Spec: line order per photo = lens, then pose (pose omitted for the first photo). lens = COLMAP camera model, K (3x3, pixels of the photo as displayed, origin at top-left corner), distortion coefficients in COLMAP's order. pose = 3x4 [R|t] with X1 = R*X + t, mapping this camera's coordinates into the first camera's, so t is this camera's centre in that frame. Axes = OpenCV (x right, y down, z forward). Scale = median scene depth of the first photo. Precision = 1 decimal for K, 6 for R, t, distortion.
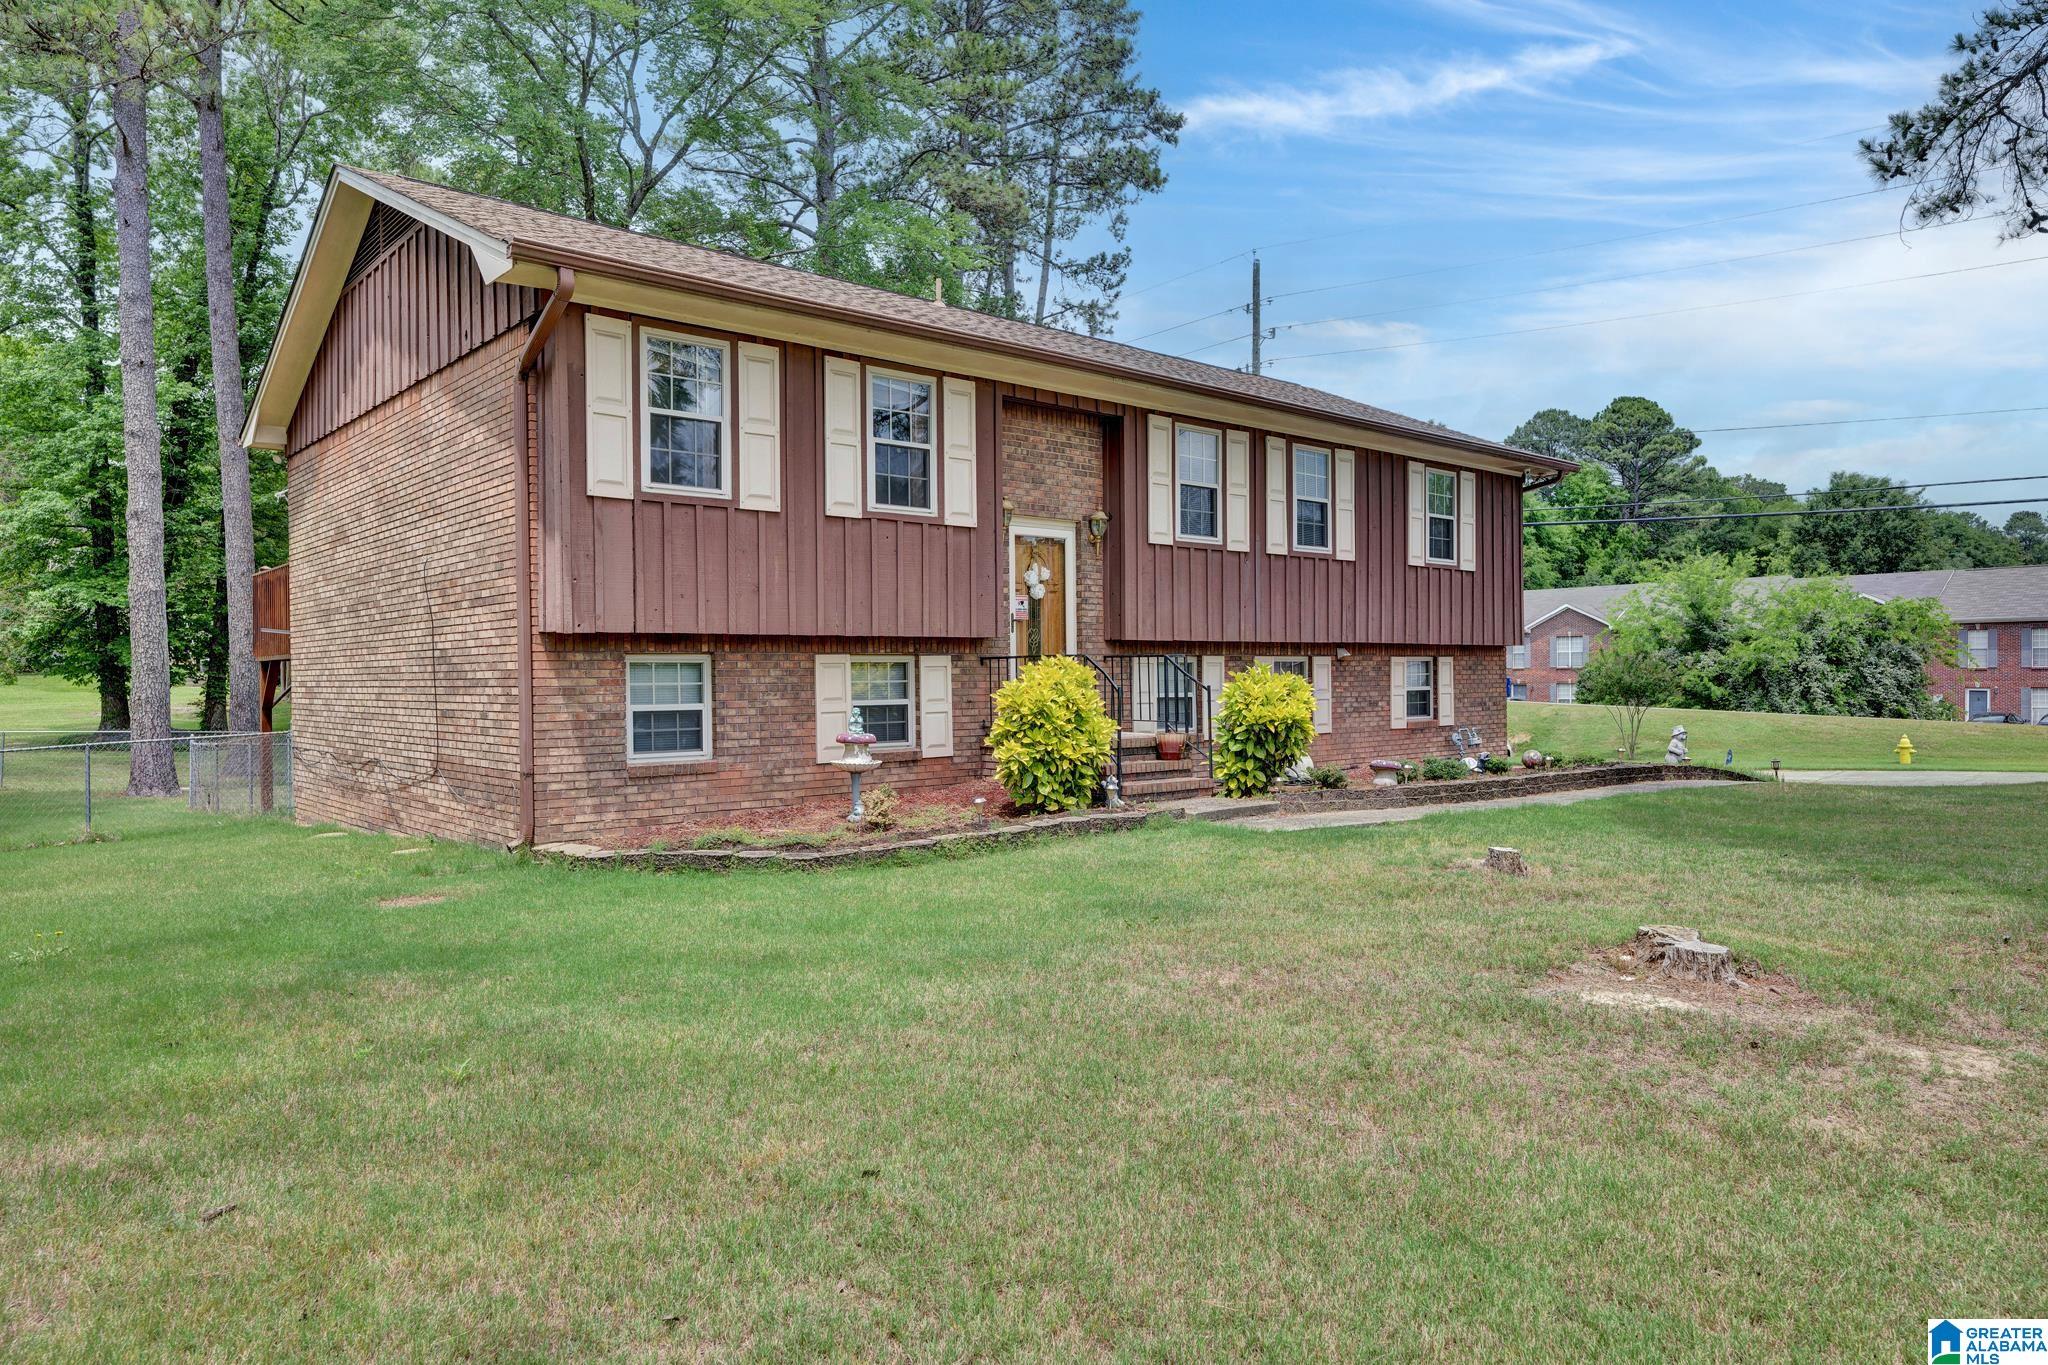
lens RADIAL K [[1298.9, 0, 1025.8], [0, 1298.9, 689.5], [0, 0, 1]] dist [0.000479, 0.001001]
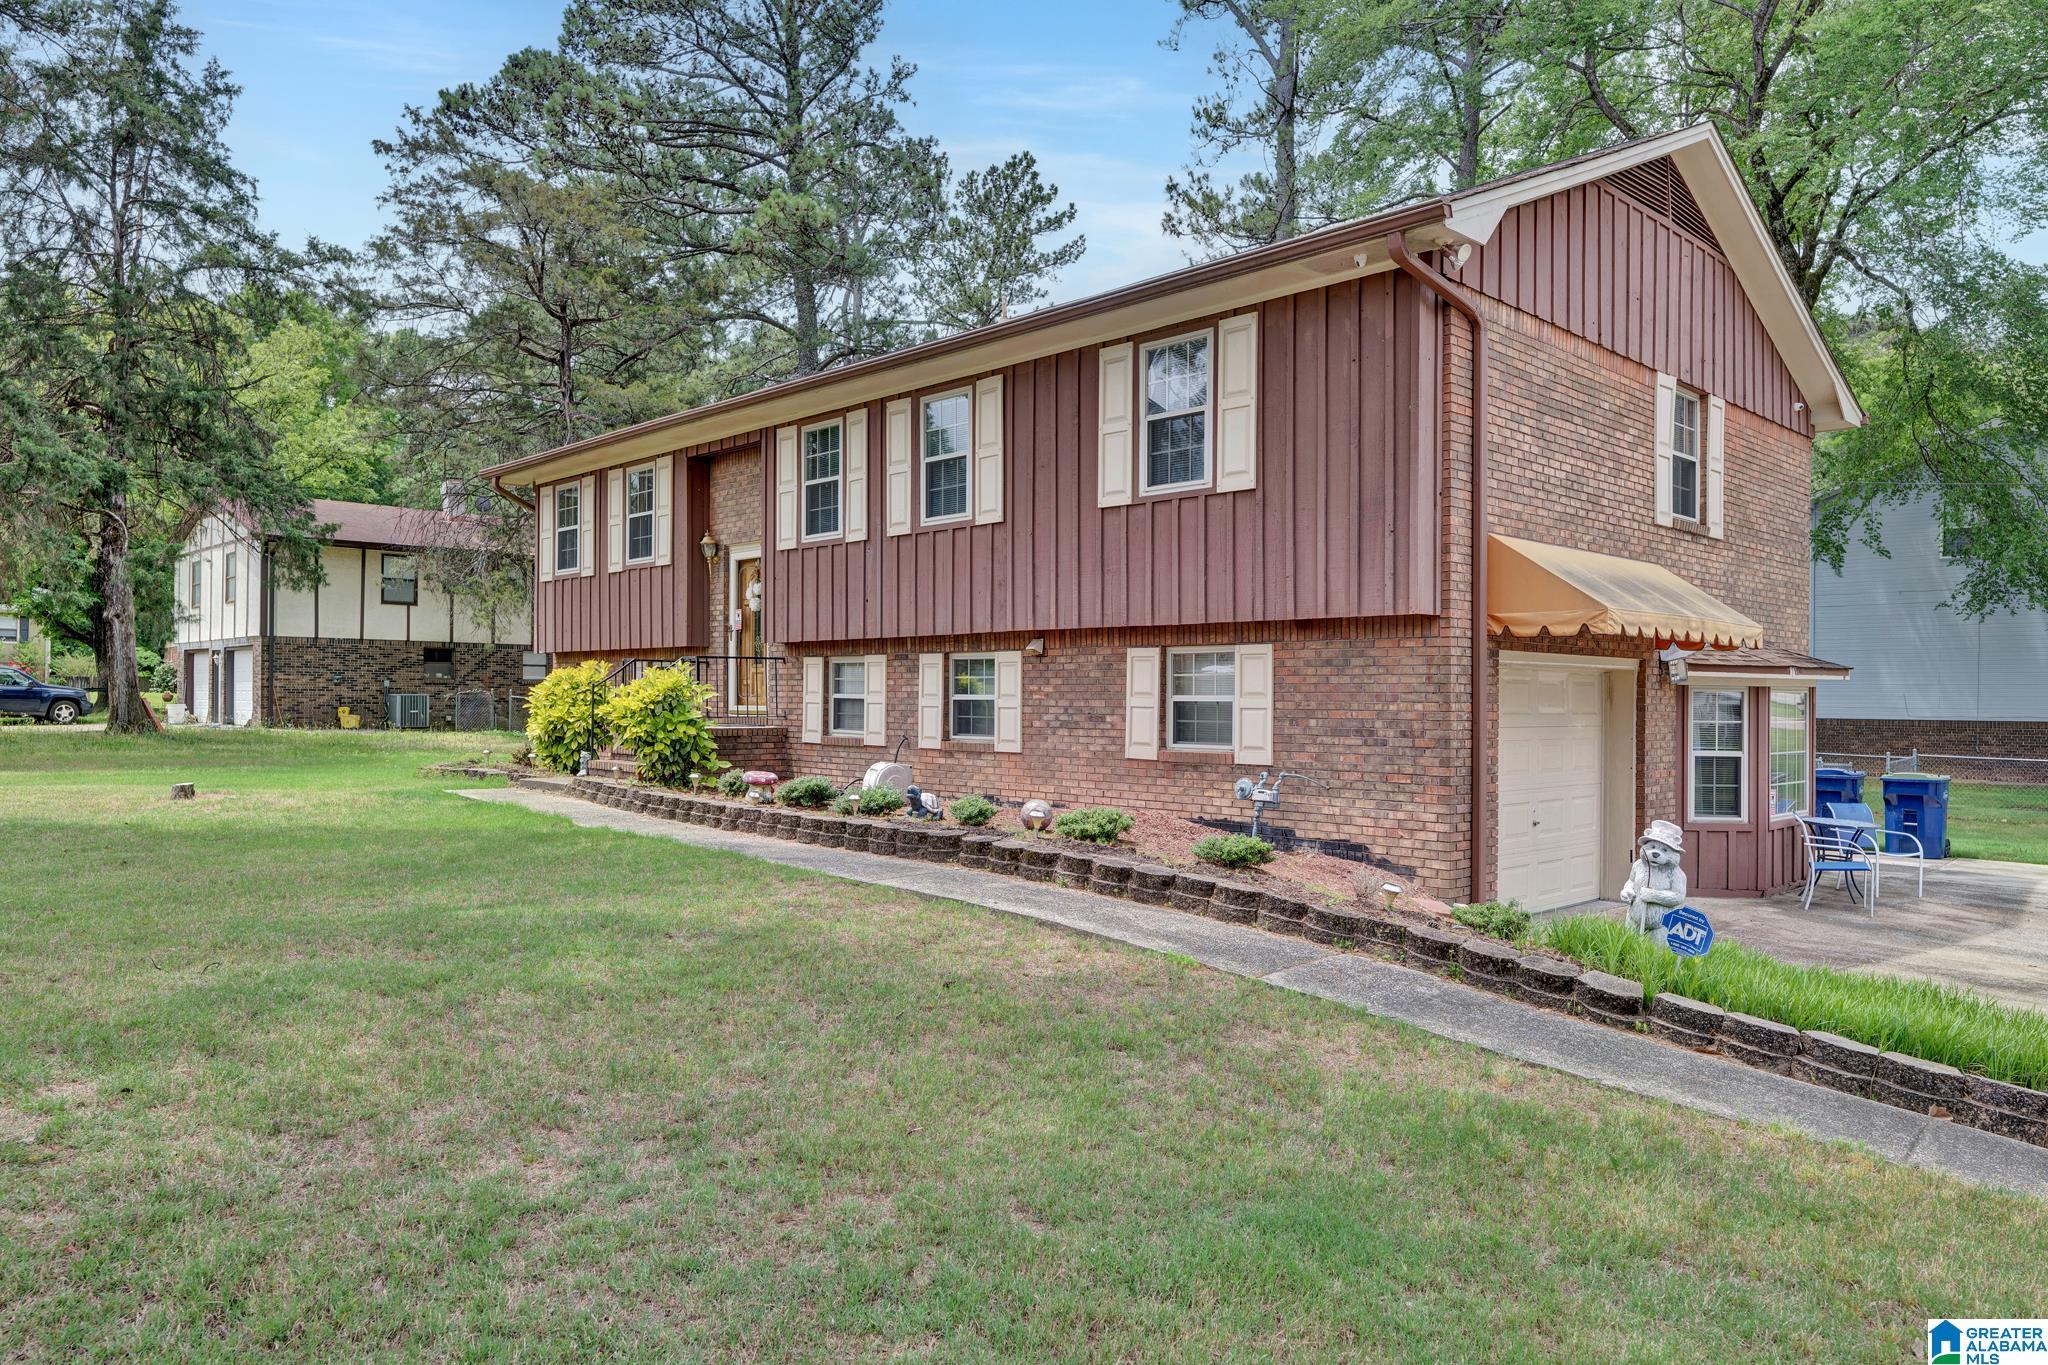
lens RADIAL K [[1535.3, 0, 803.7], [0, 1535.3, 681.3], [0, 0, 1]] dist [-0.002992, -0.006065]
pose [[-0.115042, 0.004469, -0.993351, 1.200031], [-0.011080, 0.999922, 0.005782, -0.012321], [0.993299, 0.011671, -0.114984, 1.046406]]
